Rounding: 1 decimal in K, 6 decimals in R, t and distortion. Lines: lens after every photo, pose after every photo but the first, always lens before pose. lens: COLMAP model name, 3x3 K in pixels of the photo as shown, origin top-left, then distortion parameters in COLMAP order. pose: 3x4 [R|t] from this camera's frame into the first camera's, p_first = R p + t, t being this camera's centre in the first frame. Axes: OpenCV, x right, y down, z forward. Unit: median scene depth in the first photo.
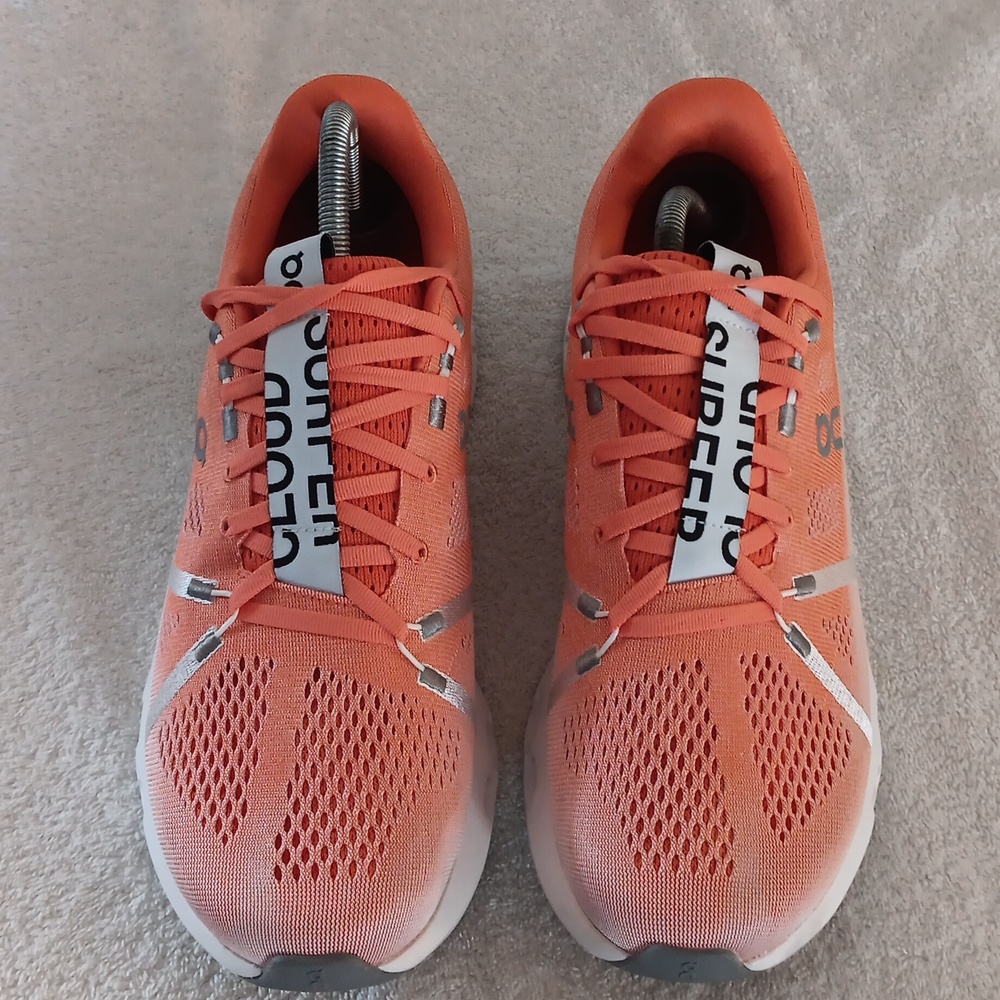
lens RADIAL K [[1777.4, 0, 513.9], [0, 1777.4, 450.7], [0, 0, 1]] dist [0.090524, 0.000000]
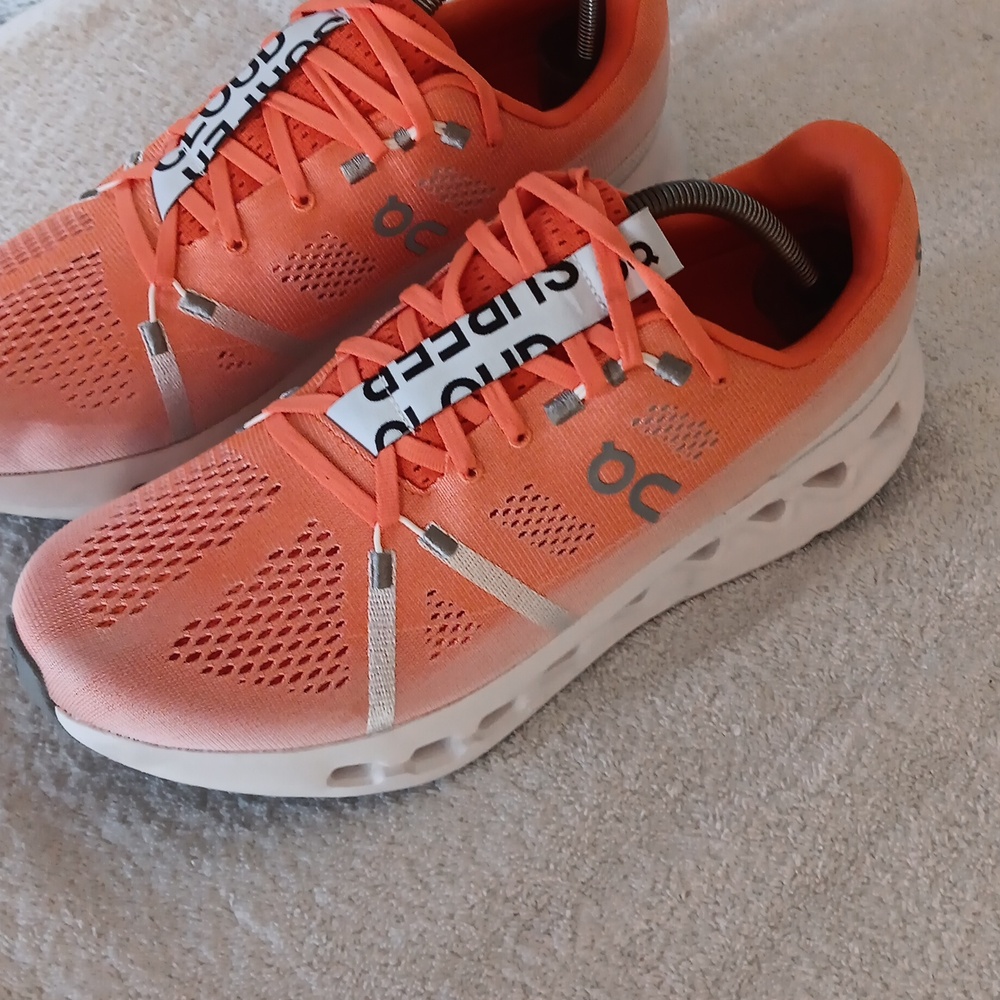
lens RADIAL K [[1777.4, 0, 526.9], [0, 1777.4, 485.6], [0, 0, 1]] dist [0.090524, 0.000000]
pose [[0.552355, 0.661622, -0.507110, 0.650840], [-0.694098, 0.701927, 0.159771, -0.125079], [0.461662, 0.263734, 0.846943, 0.250680]]
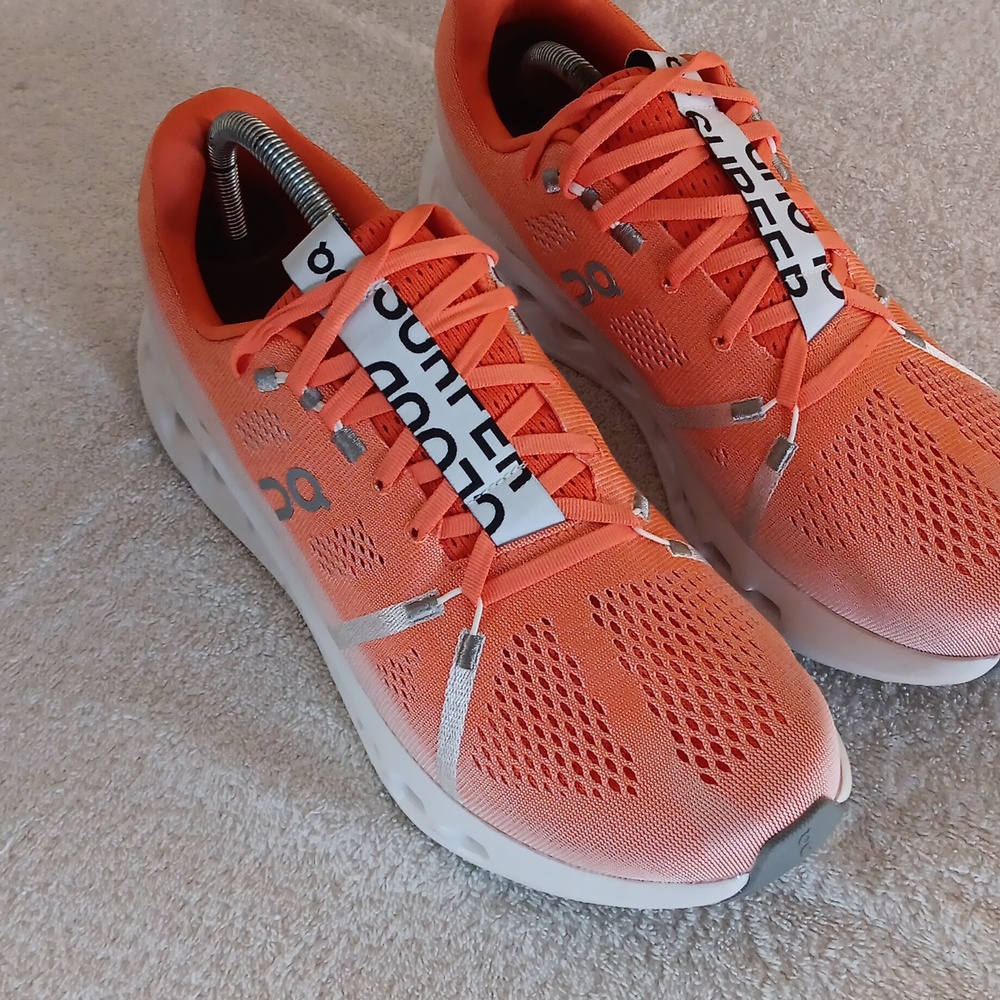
lens RADIAL K [[1777.4, 0, 469.6], [0, 1777.4, 473.2], [0, 0, 1]] dist [0.090524, 0.000000]
pose [[0.788628, -0.512767, 0.339318, -0.442527], [0.533425, 0.845028, 0.037216, -0.002771], [-0.305816, 0.151651, 0.939935, 0.119805]]
